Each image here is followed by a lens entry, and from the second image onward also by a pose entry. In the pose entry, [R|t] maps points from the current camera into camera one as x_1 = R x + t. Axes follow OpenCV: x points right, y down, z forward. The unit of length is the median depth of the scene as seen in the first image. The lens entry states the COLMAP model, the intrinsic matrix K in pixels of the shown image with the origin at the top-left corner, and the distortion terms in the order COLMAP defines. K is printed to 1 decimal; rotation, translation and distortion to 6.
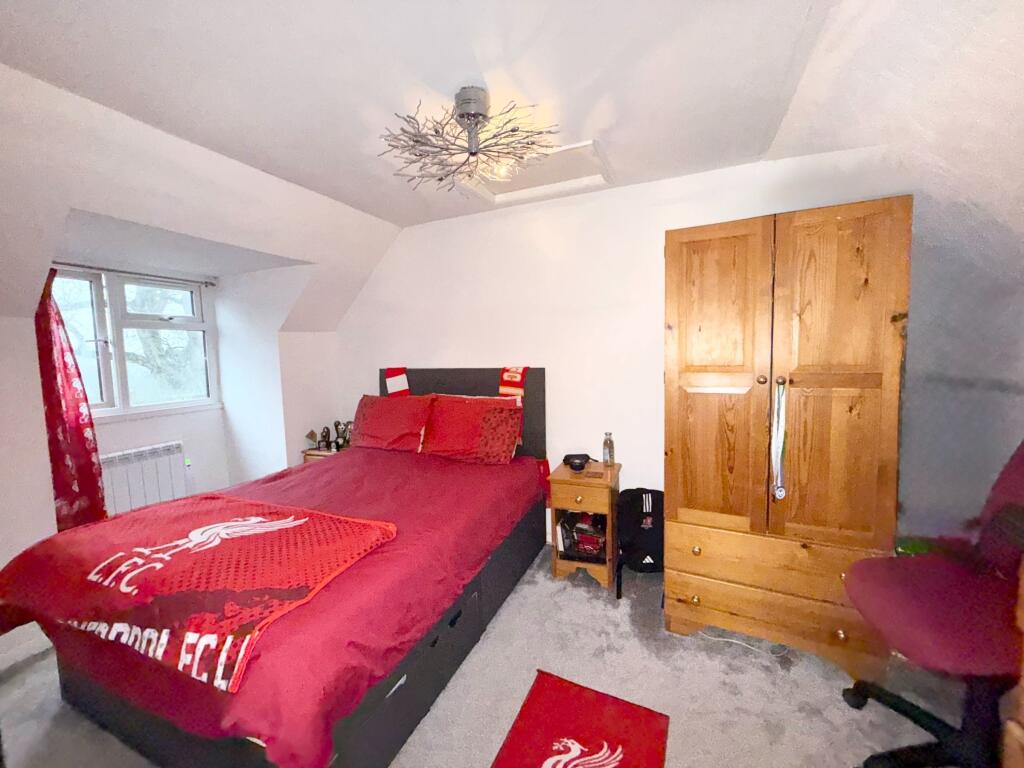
lens RADIAL K [[408.5, 0, 513.3], [0, 408.5, 382.1], [0, 0, 1]] dist [-0.002001, 0.000072]
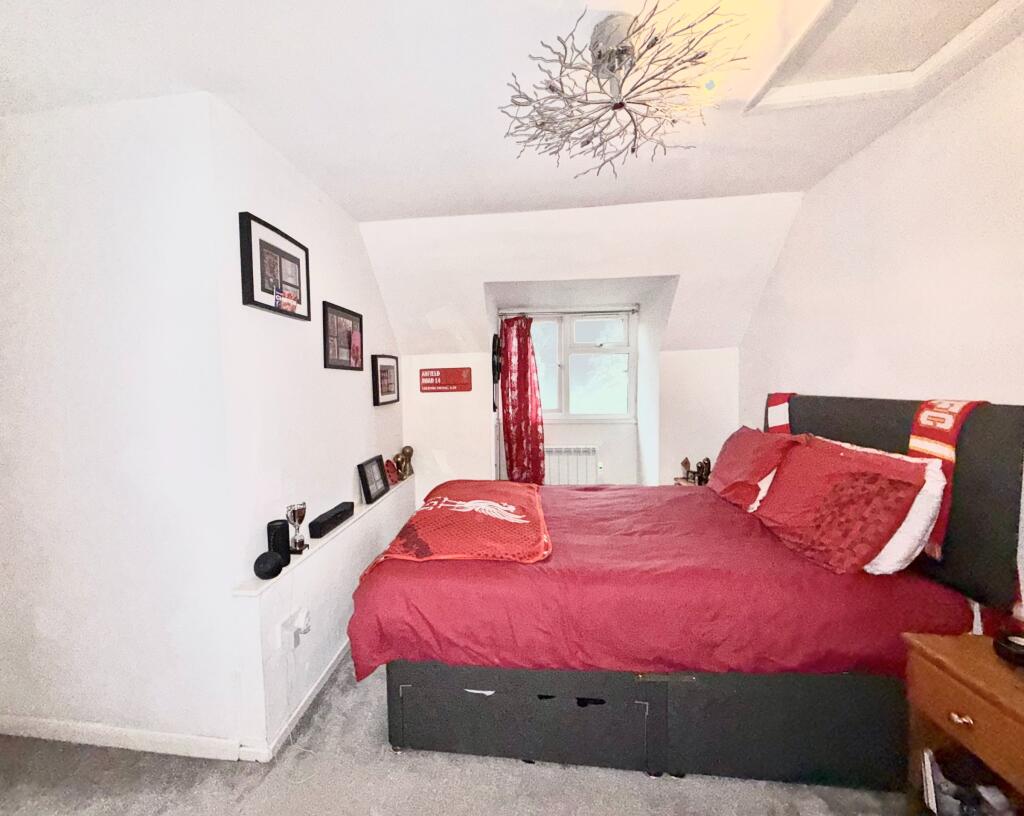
lens RADIAL K [[440.5, 0, 478.4], [0, 440.5, 413.4], [0, 0, 1]] dist [-0.001994, -0.000184]
pose [[0.261664, 0.083650, -0.961527, 0.367251], [-0.063151, 0.995586, 0.069428, -0.022289], [0.963091, 0.042554, 0.265792, 0.328417]]
